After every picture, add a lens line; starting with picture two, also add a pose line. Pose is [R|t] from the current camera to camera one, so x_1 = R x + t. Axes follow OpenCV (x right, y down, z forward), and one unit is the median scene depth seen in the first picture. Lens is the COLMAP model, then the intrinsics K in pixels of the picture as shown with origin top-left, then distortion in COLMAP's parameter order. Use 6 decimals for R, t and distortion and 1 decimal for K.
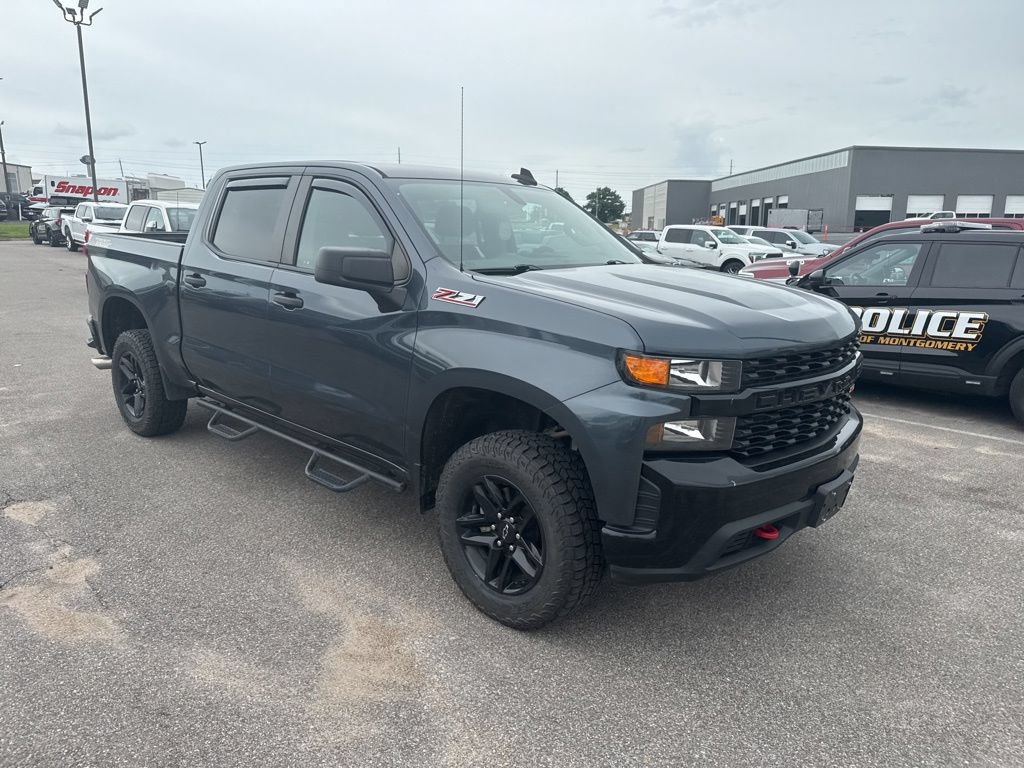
lens RADIAL K [[704.1, 0, 497.1], [0, 704.1, 404.4], [0, 0, 1]] dist [0.060288, -0.077252]
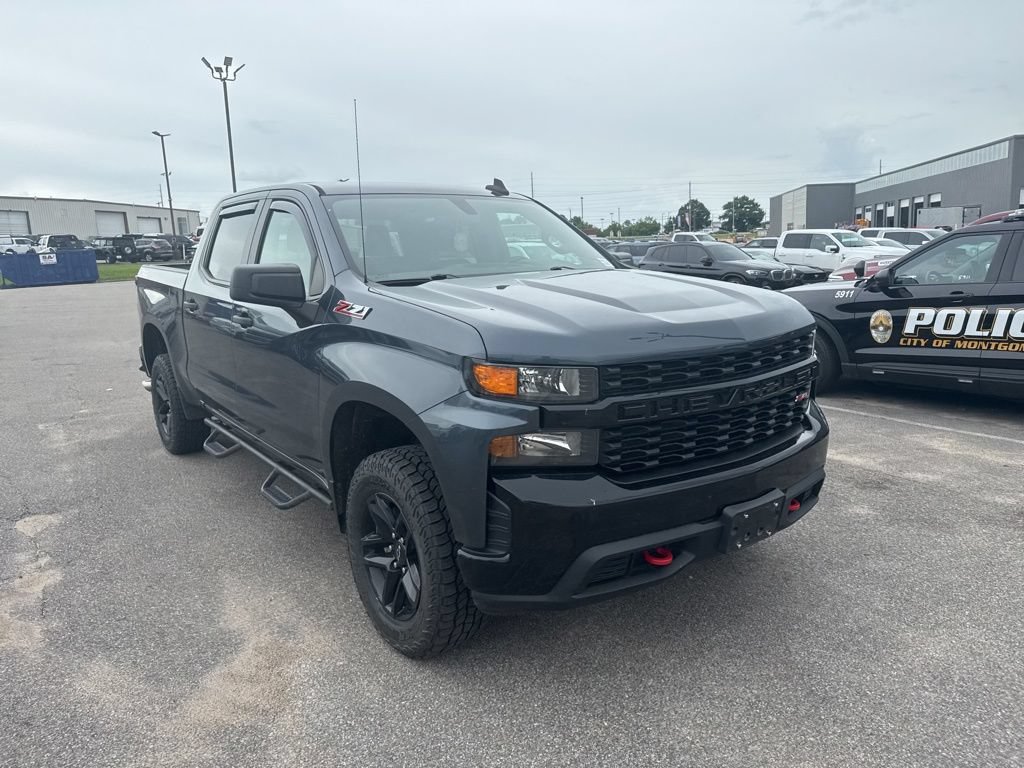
lens RADIAL K [[710.5, 0, 512.1], [0, 710.5, 386.3], [0, 0, 1]] dist [0.030335, -0.043472]
pose [[0.985715, -0.018207, -0.167436, 0.232317], [0.009668, 0.998617, -0.051675, 0.005424], [0.168145, 0.049318, 0.984528, 0.048990]]
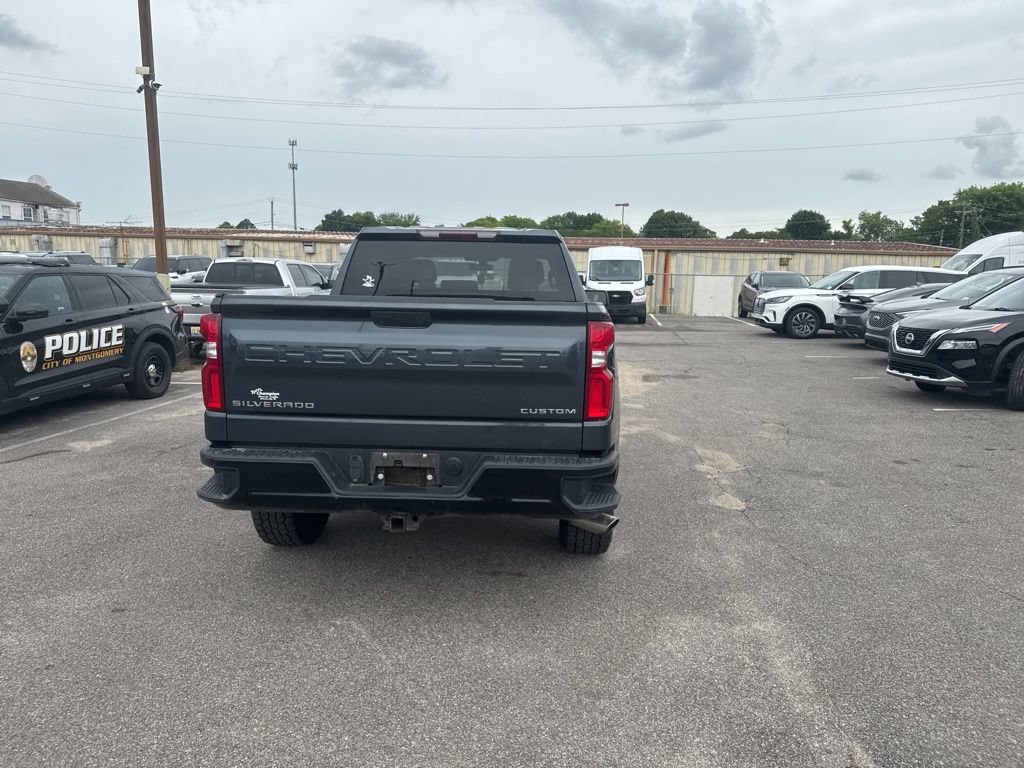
lens RADIAL K [[712.7, 0, 508.6], [0, 712.7, 384.7], [0, 0, 1]] dist [0.099630, -0.147263]
pose [[-0.641655, -0.138973, 0.754298, -1.341829], [0.153995, 0.940079, 0.304200, -0.506499], [-0.751375, 0.311349, -0.581806, 1.970089]]
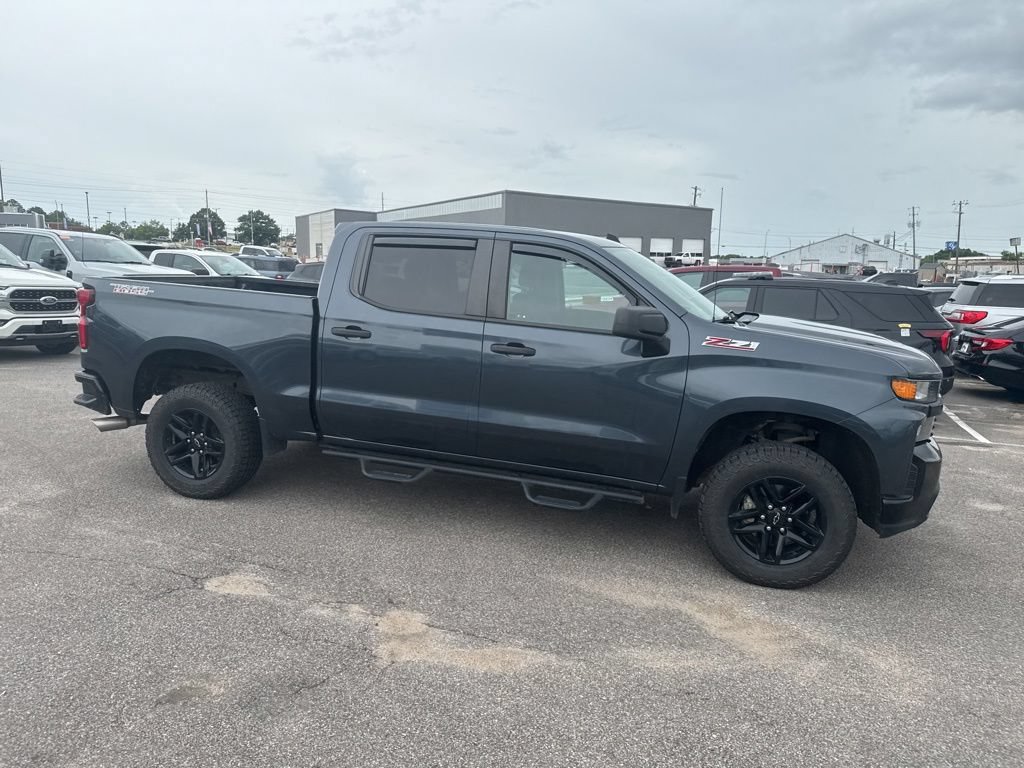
lens RADIAL K [[701.9, 0, 492.4], [0, 701.9, 401.2], [0, 0, 1]] dist [0.080956, -0.110678]
pose [[0.896293, -0.068277, 0.438174, -0.737507], [0.085206, 0.996181, -0.019062, -0.042353], [-0.435199, 0.054420, 0.898688, 0.011323]]
